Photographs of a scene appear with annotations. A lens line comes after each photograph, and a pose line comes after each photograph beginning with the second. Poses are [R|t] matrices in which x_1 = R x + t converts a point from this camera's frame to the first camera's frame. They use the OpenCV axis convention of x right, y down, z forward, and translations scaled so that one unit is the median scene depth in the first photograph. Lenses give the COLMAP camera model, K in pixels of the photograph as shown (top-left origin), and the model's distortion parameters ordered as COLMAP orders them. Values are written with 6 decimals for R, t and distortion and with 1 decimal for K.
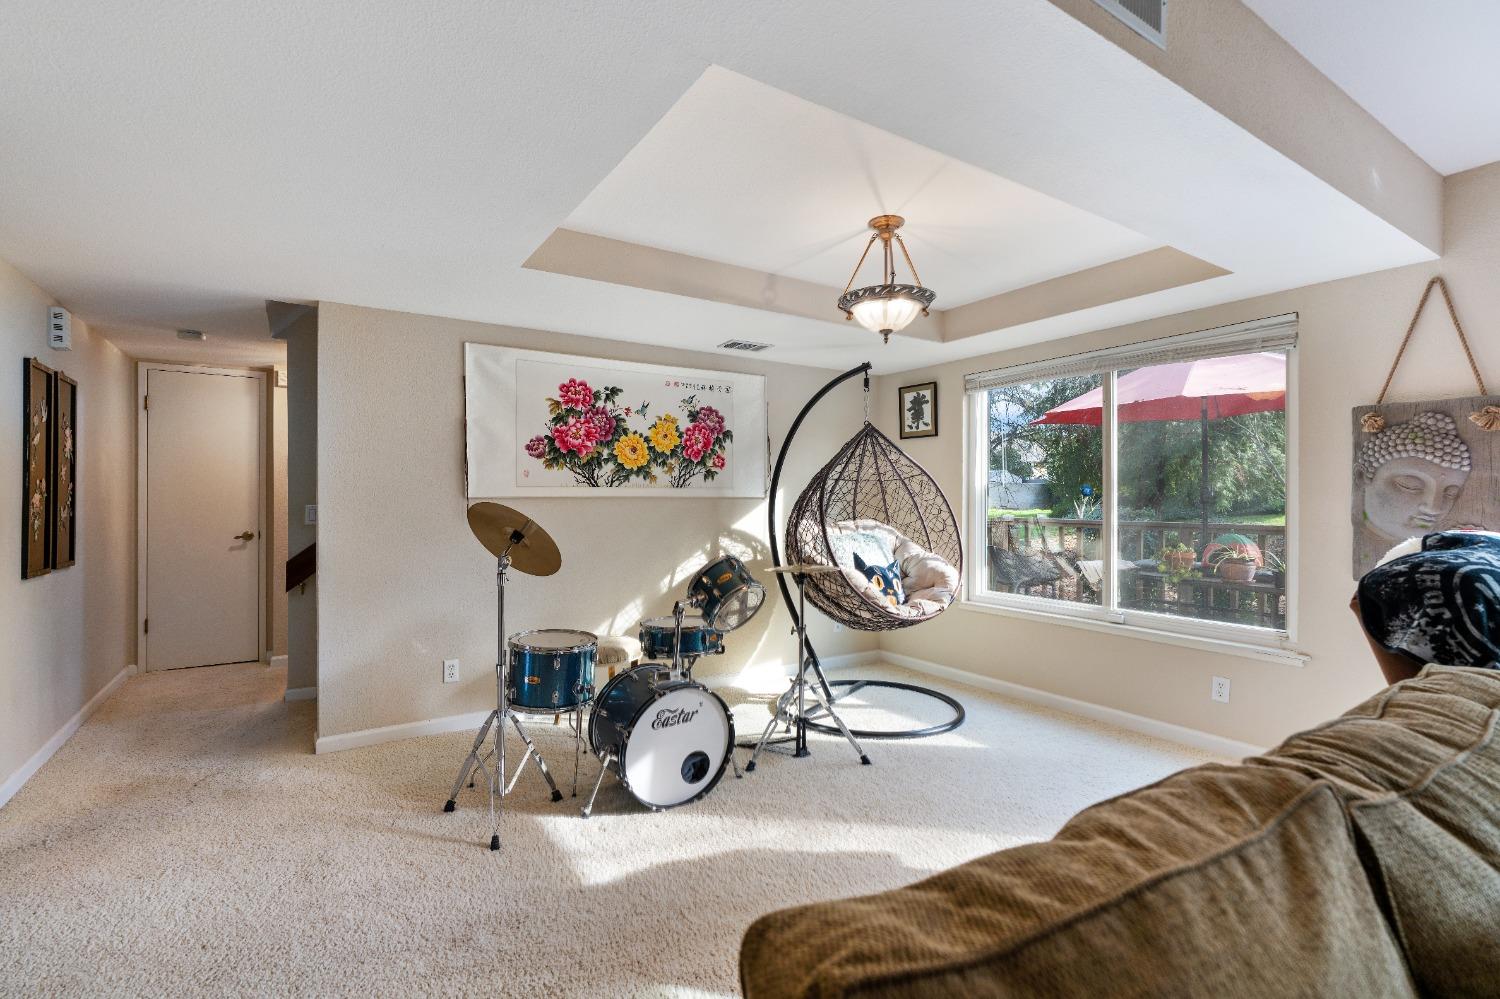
lens RADIAL K [[689.9, 0, 750.0], [0, 689.9, 499.5], [0, 0, 1]] dist [-0.001213, -0.000358]
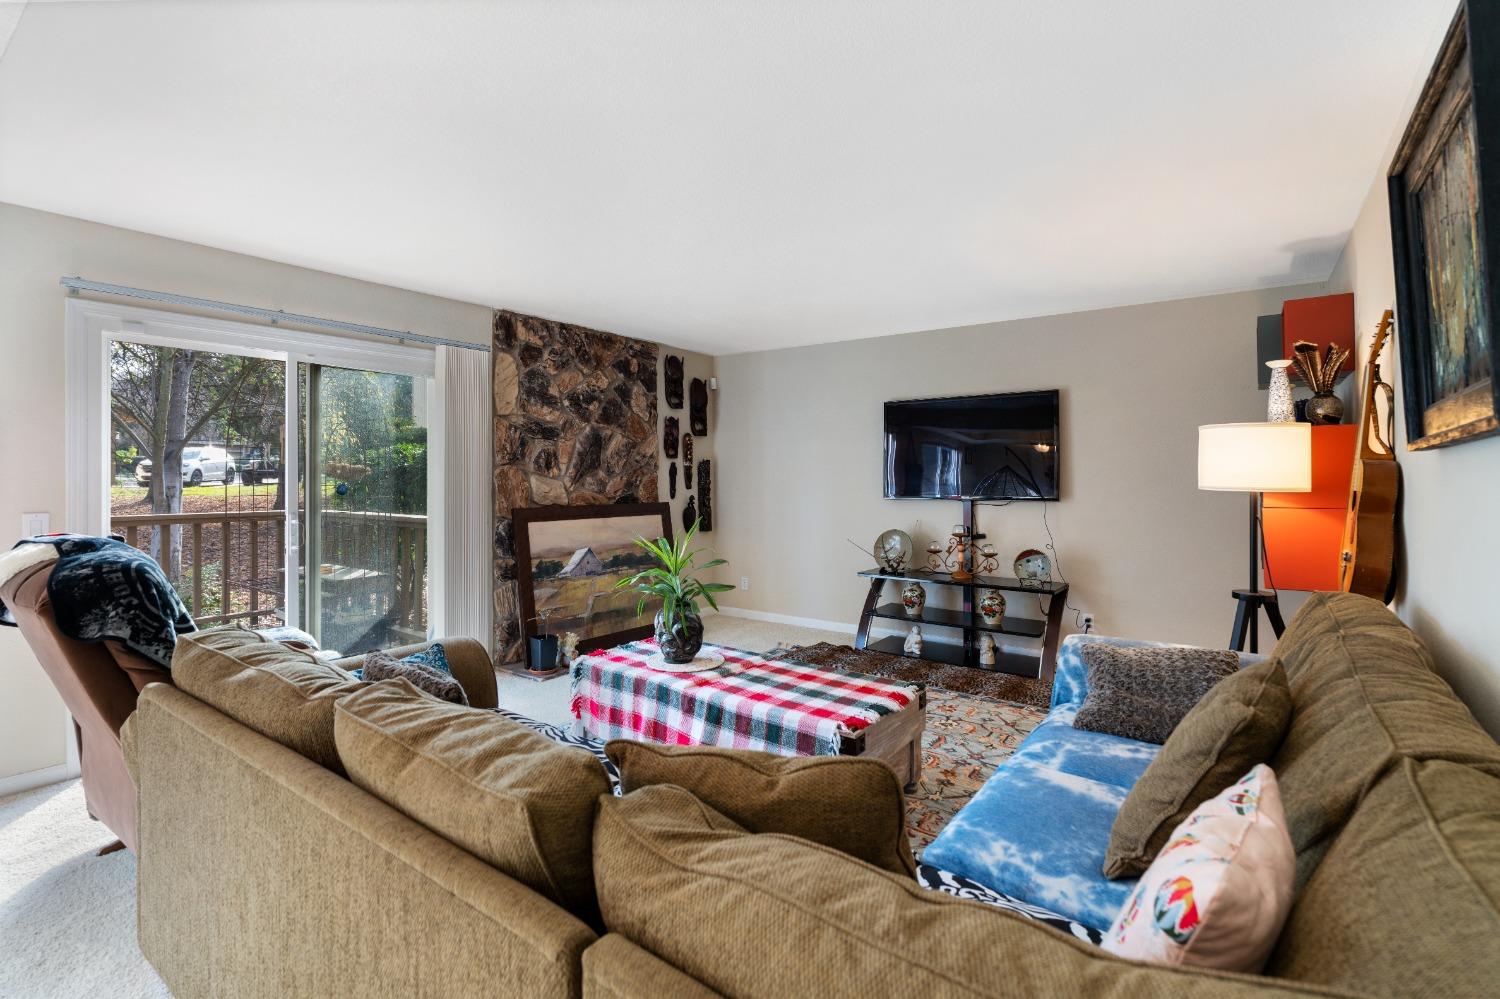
lens RADIAL K [[690.0, 0, 749.9], [0, 690.0, 464.9], [0, 0, 1]] dist [-0.005214, -0.000328]
pose [[-0.364670, 0.007637, 0.931105, -0.238586], [0.002964, 0.999971, -0.007041, -0.030033], [-0.931132, 0.000192, -0.364682, 0.144657]]
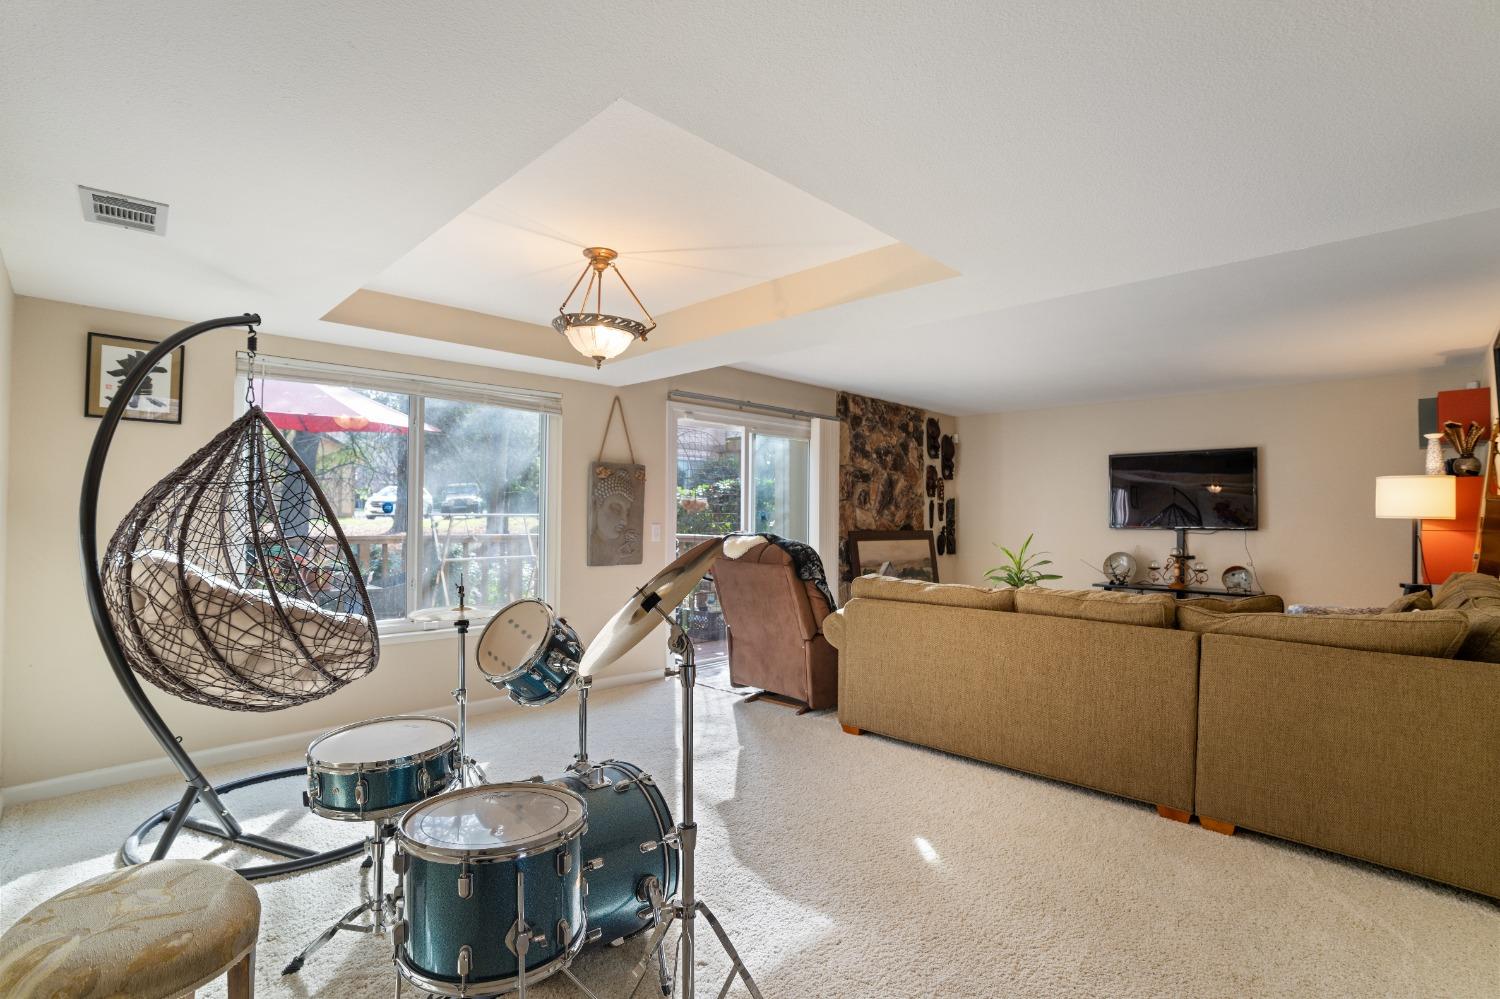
lens RADIAL K [[689.4, 0, 760.9], [0, 689.4, 504.9], [0, 0, 1]] dist [-0.063340, 0.021368]
pose [[-0.223803, 0.006868, 0.974610, -0.577323], [-0.006797, 0.999940, -0.008608, -0.012305], [-0.974611, -0.008551, -0.223743, 0.680734]]
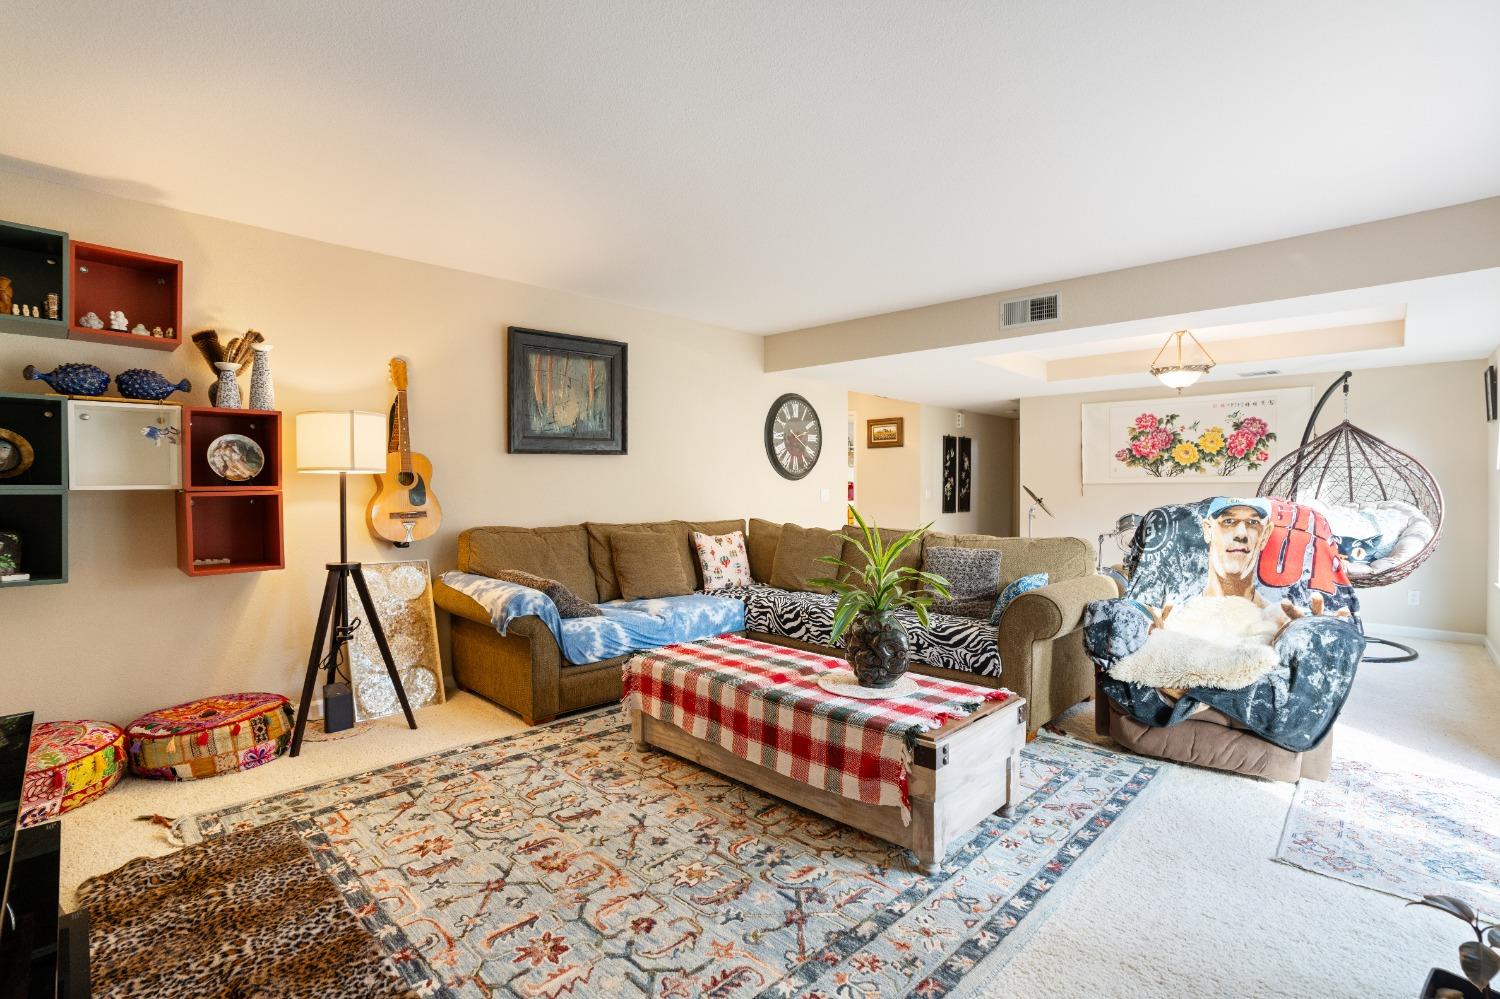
lens RADIAL K [[697.2, 0, 742.0], [0, 697.2, 497.1], [0, 0, 1]] dist [-0.005014, -0.000284]
pose [[0.225553, 0.011278, -0.974166, 1.165887], [-0.001710, 0.999936, 0.011180, 0.013403], [0.974229, -0.000856, 0.225558, -0.345402]]
